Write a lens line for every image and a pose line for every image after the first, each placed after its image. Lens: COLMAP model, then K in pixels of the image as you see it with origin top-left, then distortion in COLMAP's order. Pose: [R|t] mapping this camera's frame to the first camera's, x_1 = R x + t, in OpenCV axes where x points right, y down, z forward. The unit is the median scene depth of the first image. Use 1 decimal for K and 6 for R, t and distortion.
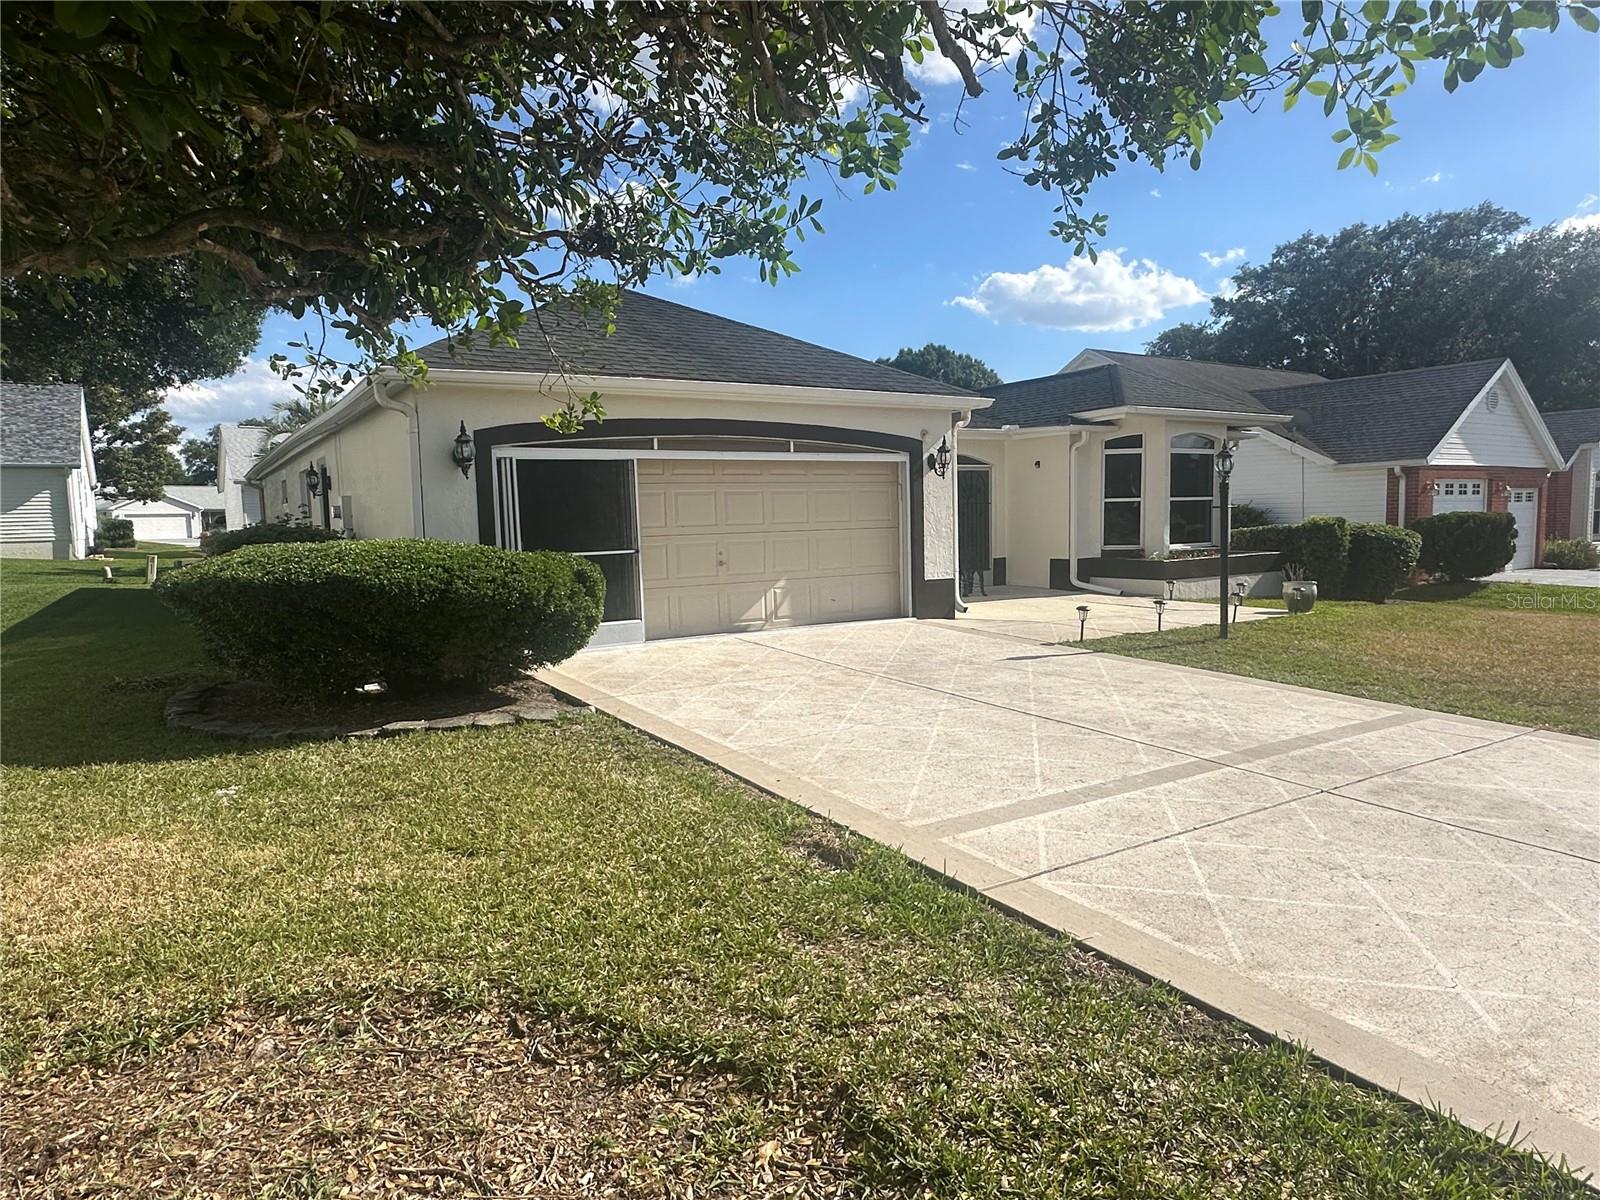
lens RADIAL K [[979.7, 0, 800.1], [0, 979.7, 599.6], [0, 0, 1]] dist [-0.005042, -0.001673]
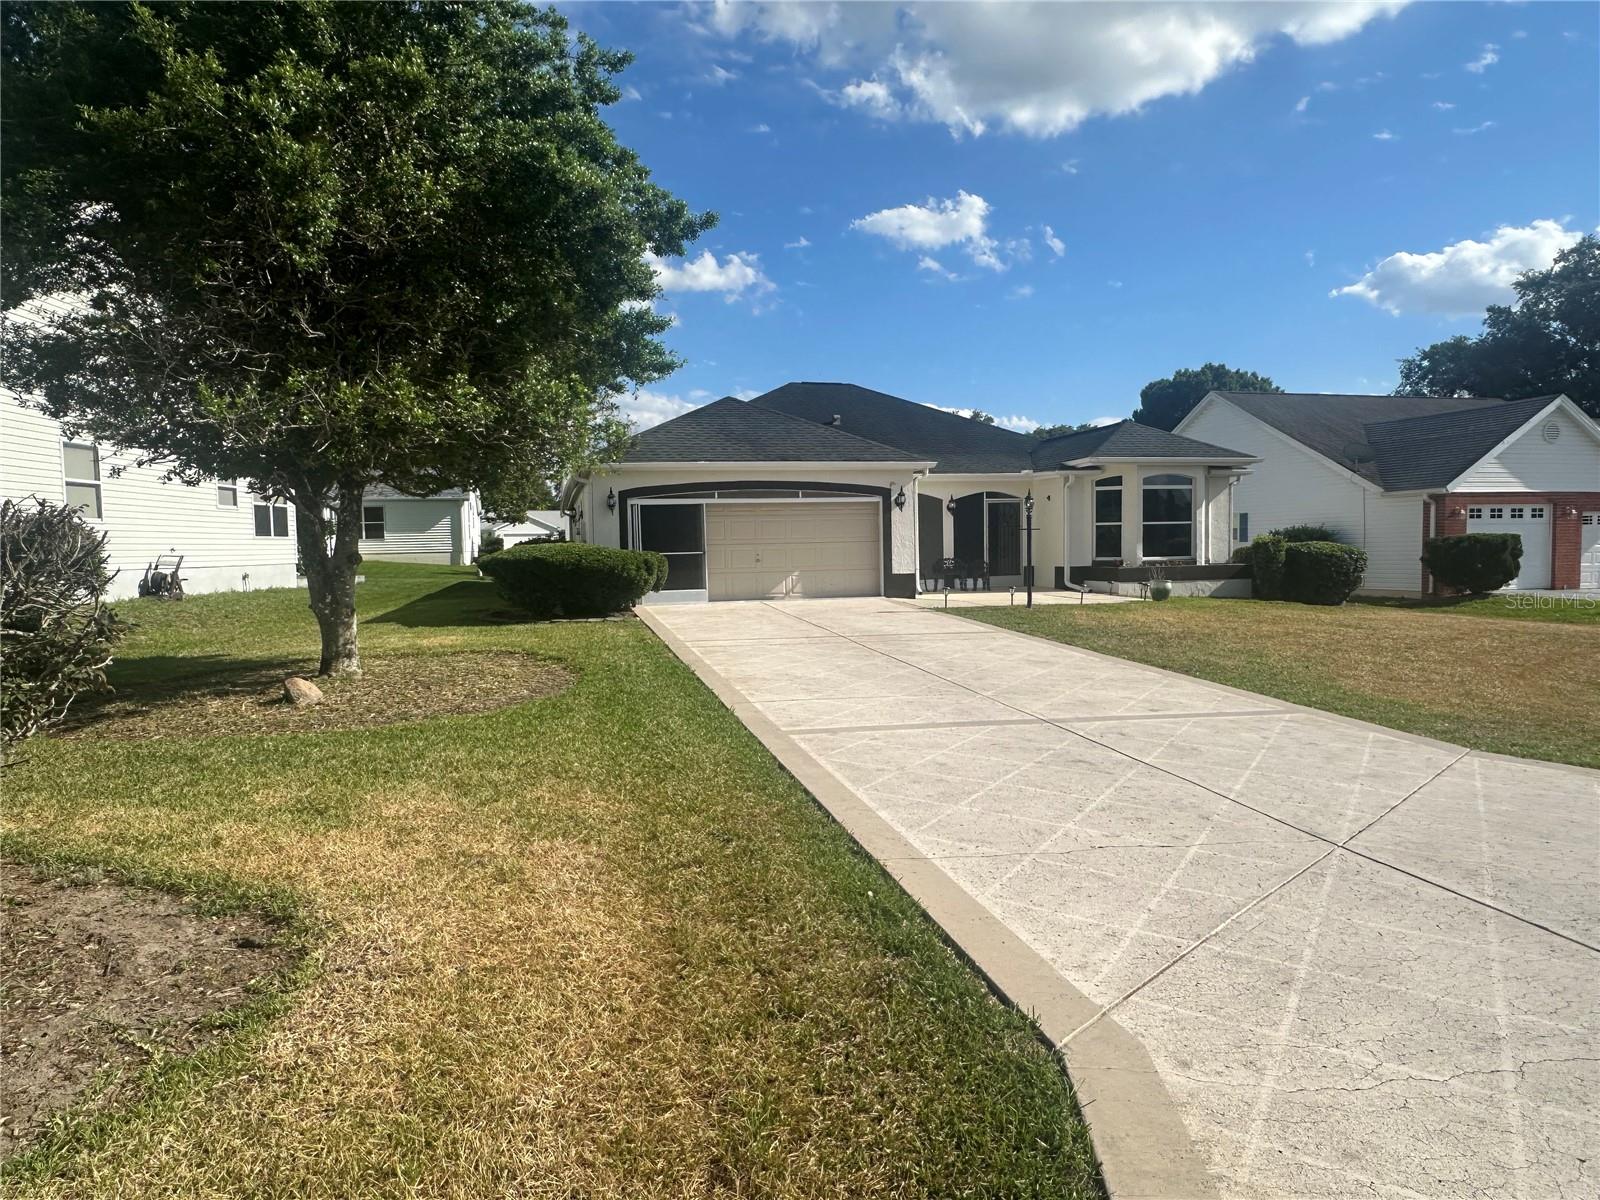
lens RADIAL K [[1027.0, 0, 800.7], [0, 1027.0, 598.7], [0, 0, 1]] dist [0.007519, 0.001423]
pose [[0.946130, 0.022642, -0.322994, 0.391251], [-0.031017, 0.999302, -0.020806, 0.044871], [0.322298, 0.029703, 0.946172, -0.483992]]
